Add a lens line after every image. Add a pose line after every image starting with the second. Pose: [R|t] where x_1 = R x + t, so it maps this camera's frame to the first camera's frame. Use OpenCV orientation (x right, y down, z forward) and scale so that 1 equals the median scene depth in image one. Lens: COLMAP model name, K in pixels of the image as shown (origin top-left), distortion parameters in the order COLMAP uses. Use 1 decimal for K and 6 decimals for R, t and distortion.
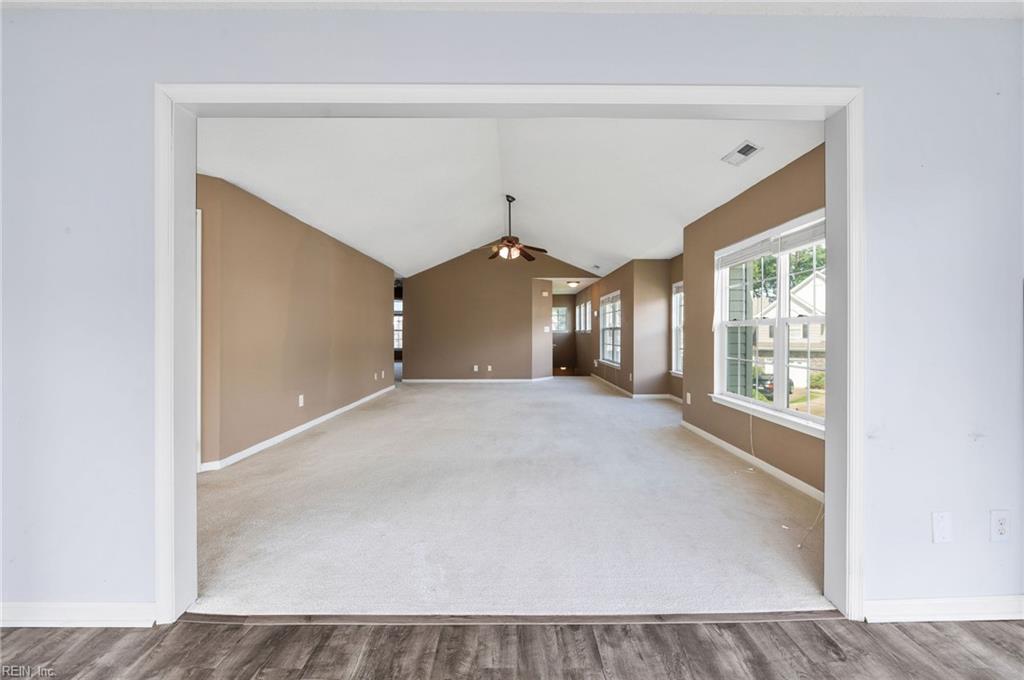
lens RADIAL K [[406.8, 0, 514.6], [0, 406.8, 330.8], [0, 0, 1]] dist [-0.009420, 0.000132]
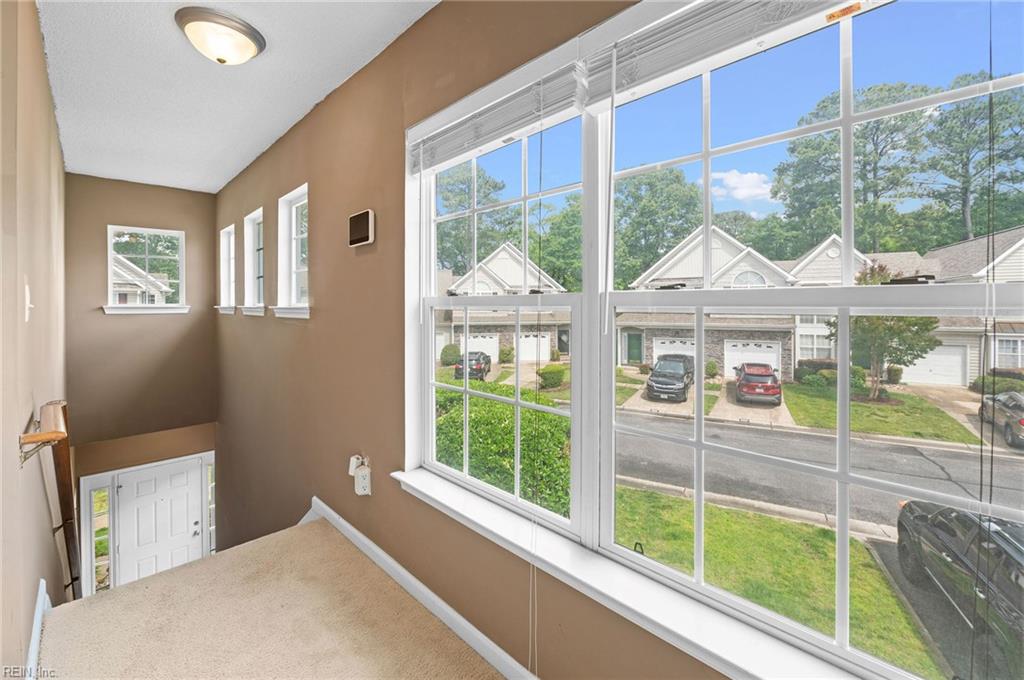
lens RADIAL K [[415.4, 0, 516.9], [0, 415.4, 305.9], [0, 0, 1]] dist [-0.011173, -0.000145]
pose [[0.697545, -0.003464, 0.716532, 0.154537], [-0.000961, 0.999983, 0.005769, -0.006300], [-0.716540, -0.004713, 0.697530, 1.148759]]
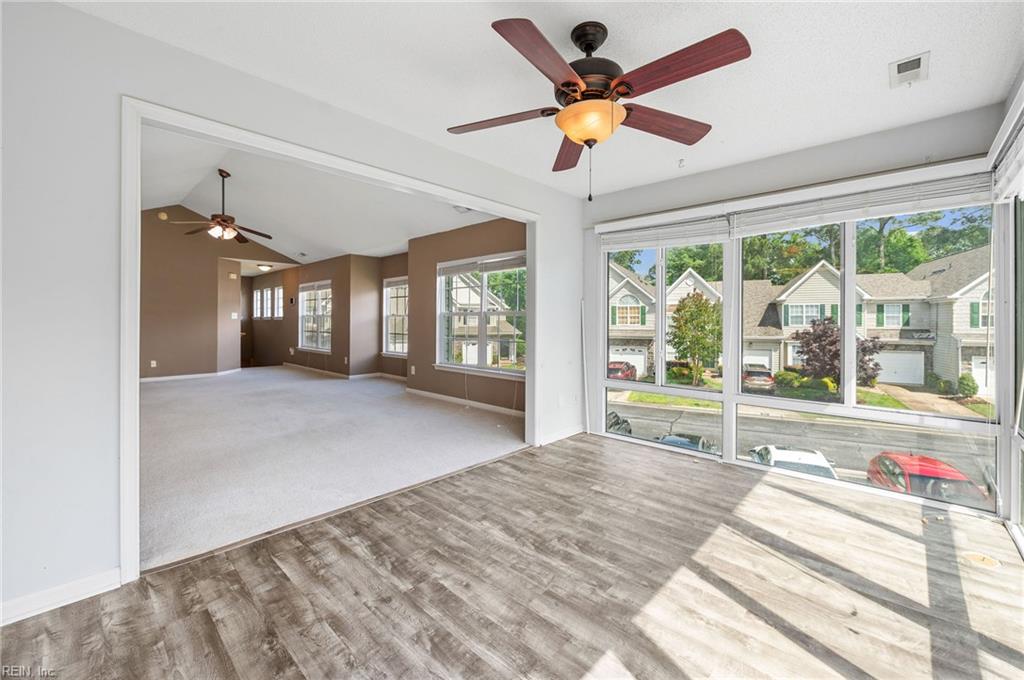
lens RADIAL K [[418.8, 0, 526.9], [0, 418.8, 317.2], [0, 0, 1]] dist [-0.011707, -0.000007]
pose [[0.678840, 0.007462, 0.734249, -0.217067], [-0.006753, 0.999970, -0.003919, -0.002010], [-0.734256, -0.002298, 0.678869, -0.130975]]
